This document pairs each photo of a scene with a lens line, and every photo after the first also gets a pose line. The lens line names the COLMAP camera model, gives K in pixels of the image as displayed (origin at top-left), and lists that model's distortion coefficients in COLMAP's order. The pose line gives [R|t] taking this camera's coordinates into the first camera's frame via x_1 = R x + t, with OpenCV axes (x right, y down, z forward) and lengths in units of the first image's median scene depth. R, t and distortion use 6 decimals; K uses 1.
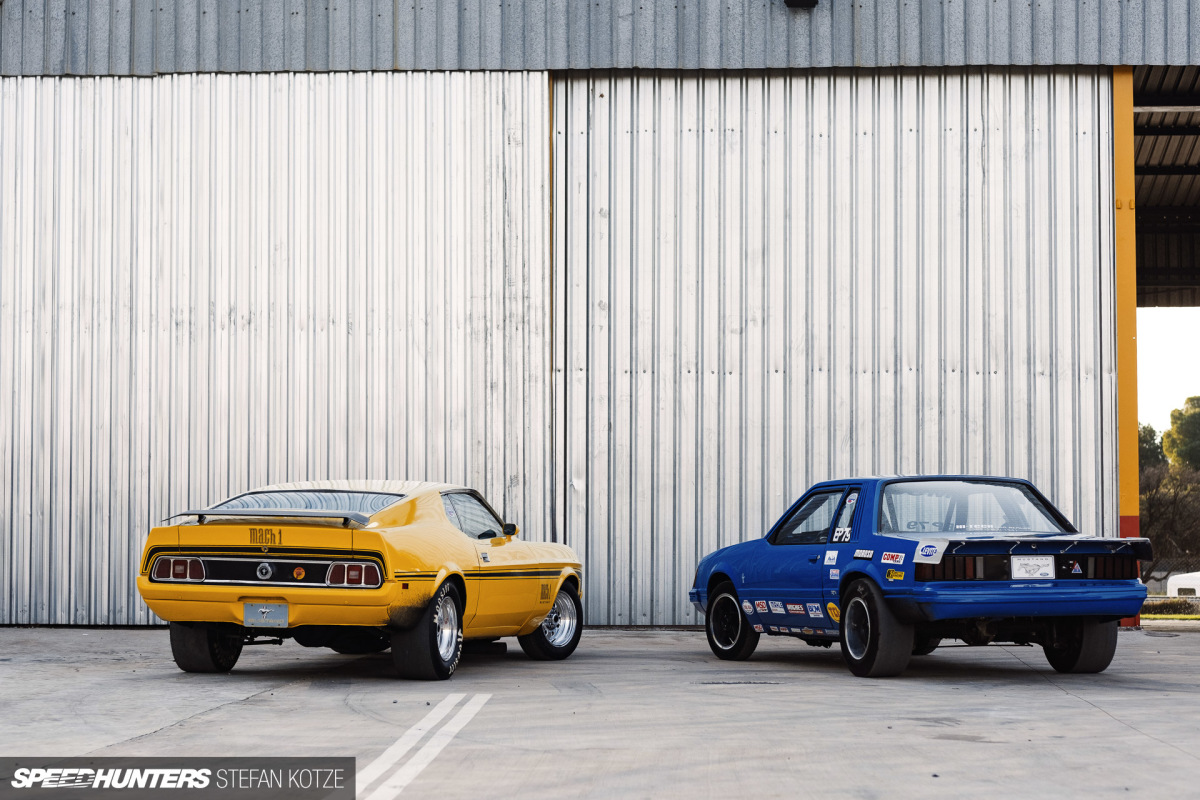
lens RADIAL K [[2905.3, 0, 600.0], [0, 2905.3, 400.0], [0, 0, 1]] dist [0.100239, -0.957200]
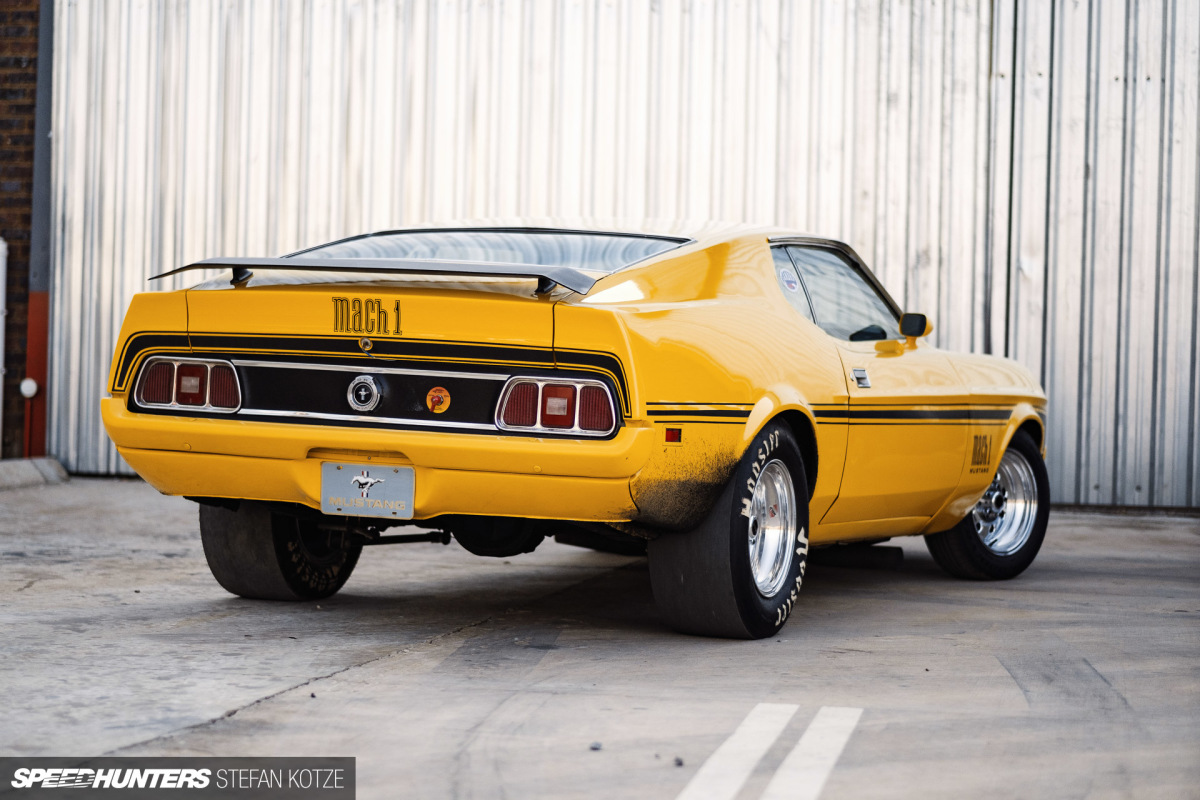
lens RADIAL K [[2905.3, 0, 600.0], [0, 2905.3, 400.0], [0, 0, 1]] dist [0.100239, -0.957200]
pose [[0.990228, 0.023935, -0.137387, -0.015600], [-0.016270, 0.998262, 0.056646, 0.030265], [0.138504, -0.053857, 0.988896, 0.501821]]
